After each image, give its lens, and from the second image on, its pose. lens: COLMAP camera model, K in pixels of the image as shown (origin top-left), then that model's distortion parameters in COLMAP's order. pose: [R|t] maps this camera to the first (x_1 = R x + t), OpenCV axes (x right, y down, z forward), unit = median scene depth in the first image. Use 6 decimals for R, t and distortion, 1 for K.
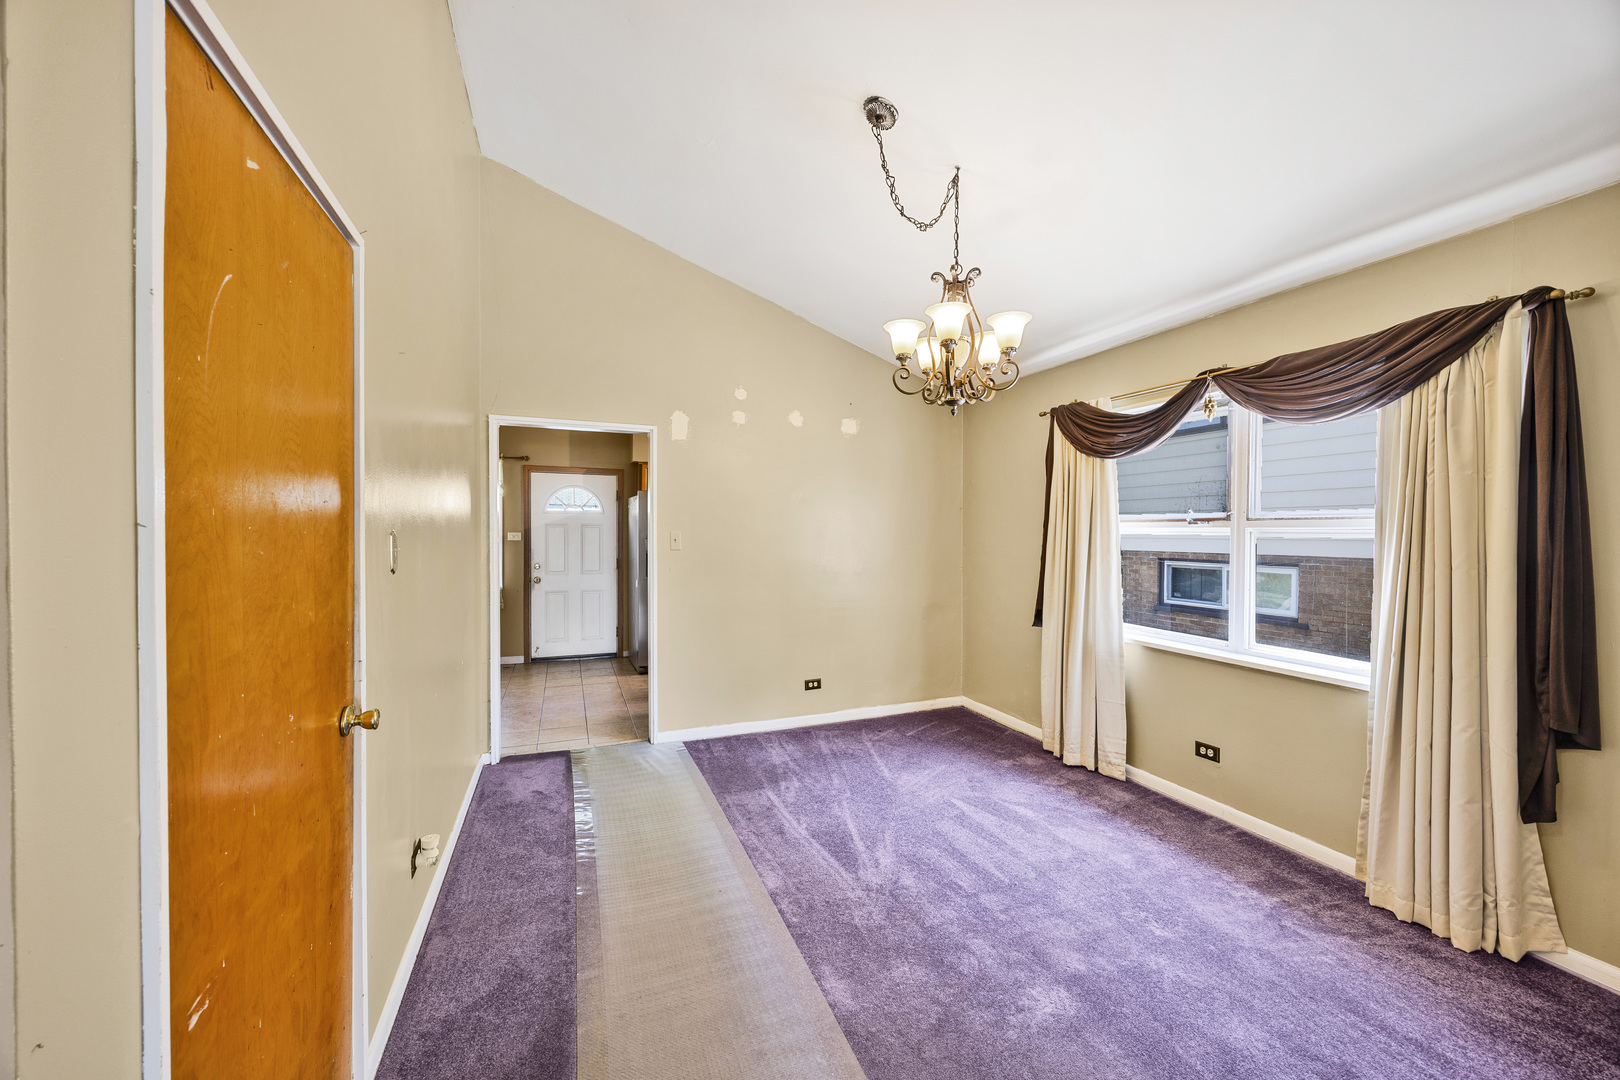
lens RADIAL K [[621.6, 0, 810.0], [0, 621.6, 540.0], [0, 0, 1]] dist [0.002249, 0.000114]
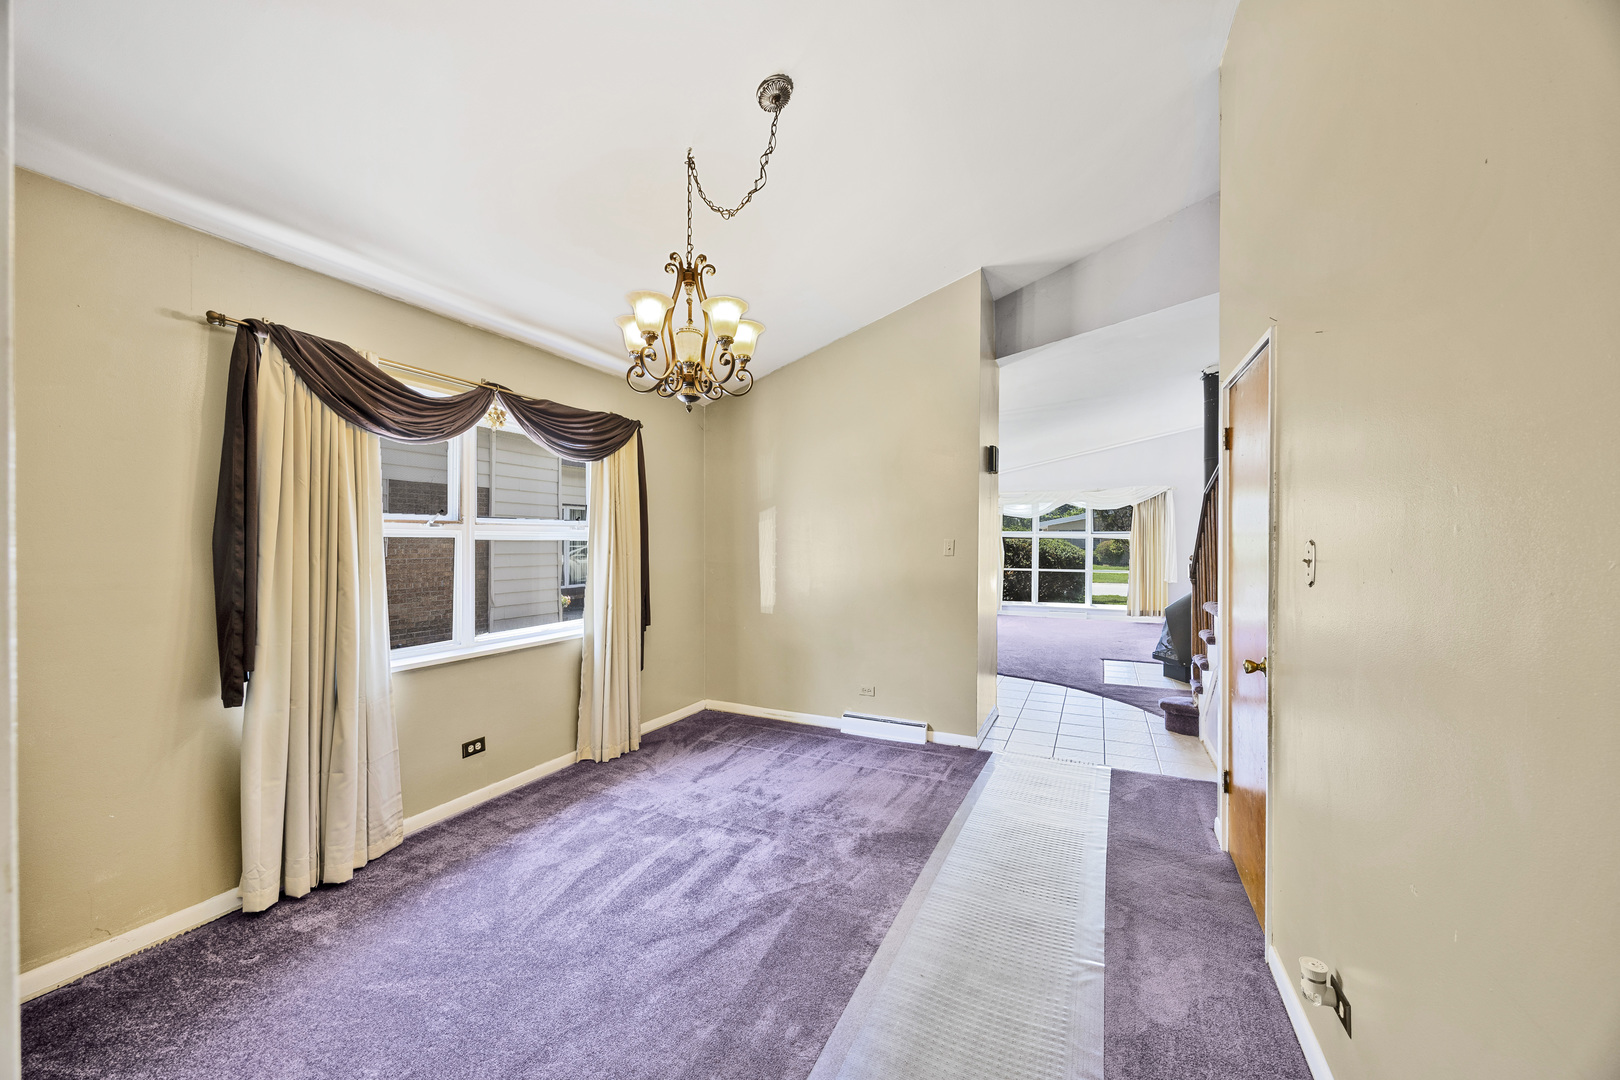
lens RADIAL K [[621.6, 0, 810.0], [0, 621.6, 540.0], [0, 0, 1]] dist [0.002249, 0.000114]
pose [[-0.693156, -0.009546, 0.720724, -0.498478], [0.002634, 0.999872, 0.015777, -0.019488], [-0.720782, 0.012835, -0.693043, 1.330607]]
